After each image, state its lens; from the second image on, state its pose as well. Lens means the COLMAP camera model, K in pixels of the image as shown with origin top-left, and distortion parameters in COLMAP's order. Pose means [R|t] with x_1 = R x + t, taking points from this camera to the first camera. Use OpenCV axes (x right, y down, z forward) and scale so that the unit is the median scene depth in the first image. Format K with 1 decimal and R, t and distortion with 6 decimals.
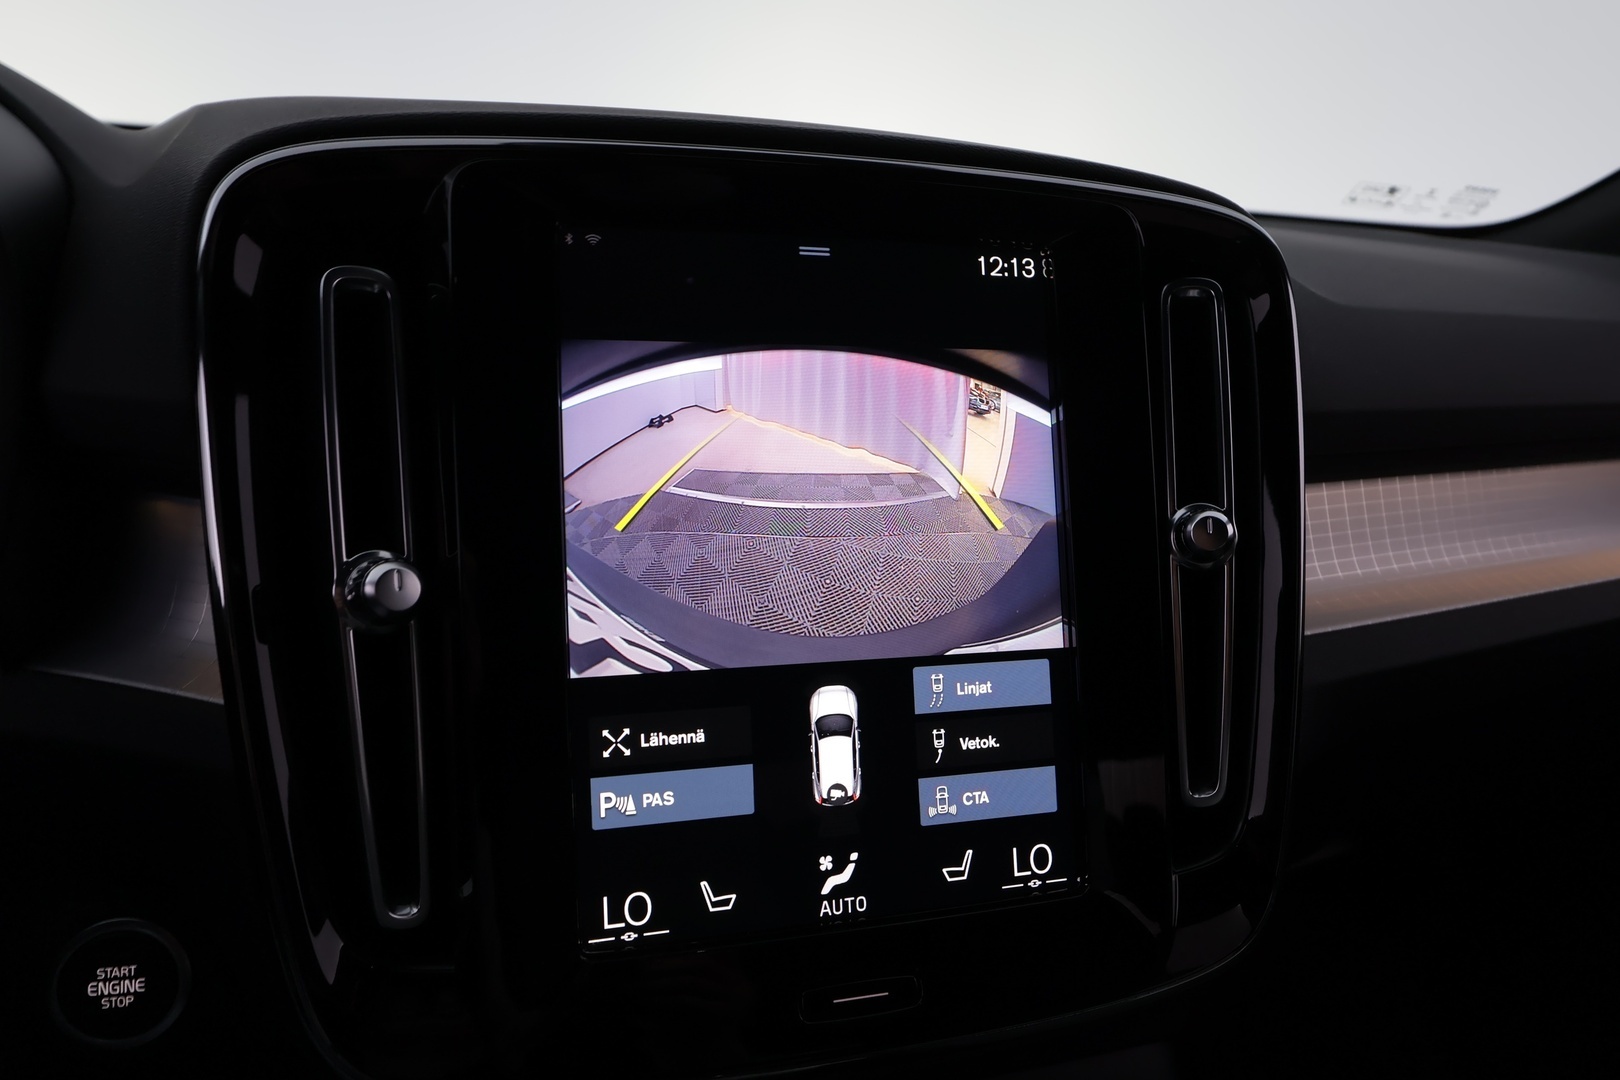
lens RADIAL K [[1022.7, 0, 810.0], [0, 1022.7, 540.0], [0, 0, 1]] dist [0.002772, 0.032713]
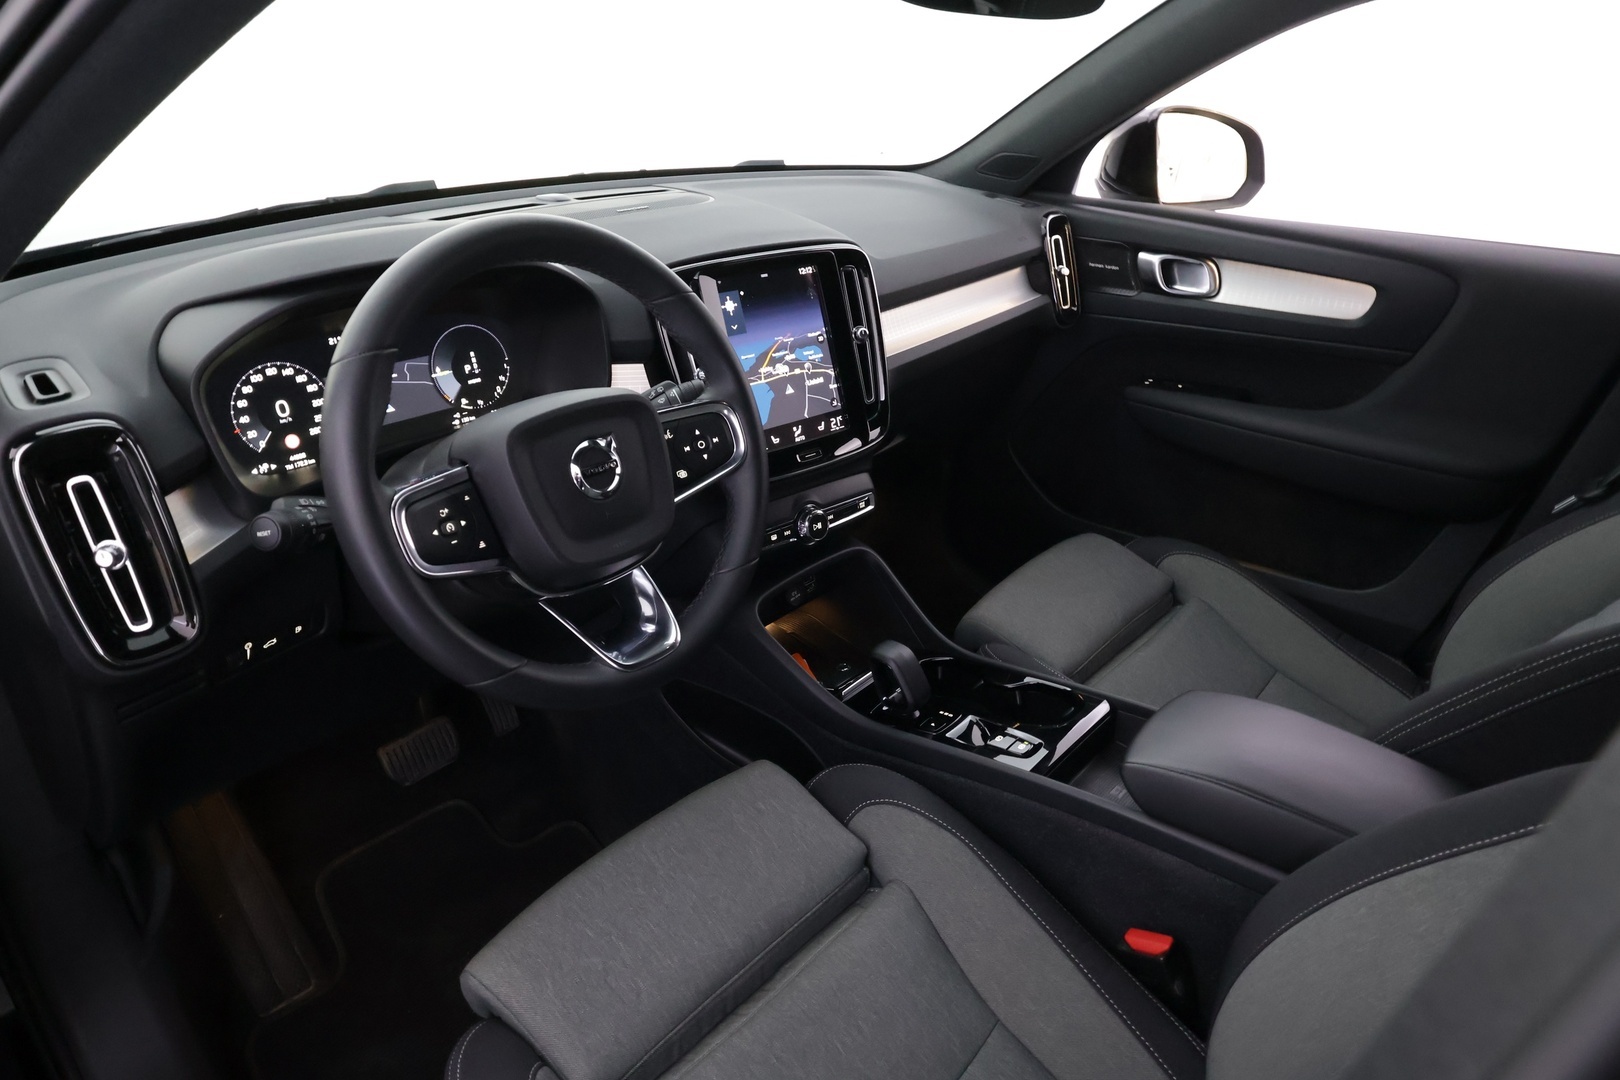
lens RADIAL K [[1022.7, 0, 810.0], [0, 1022.7, 540.0], [0, 0, 1]] dist [0.002772, 0.032713]
pose [[0.897665, -0.224867, 0.378990, -1.591213], [0.149013, 0.964241, 0.219167, -0.146024], [-0.414721, -0.140264, 0.899073, -2.790711]]
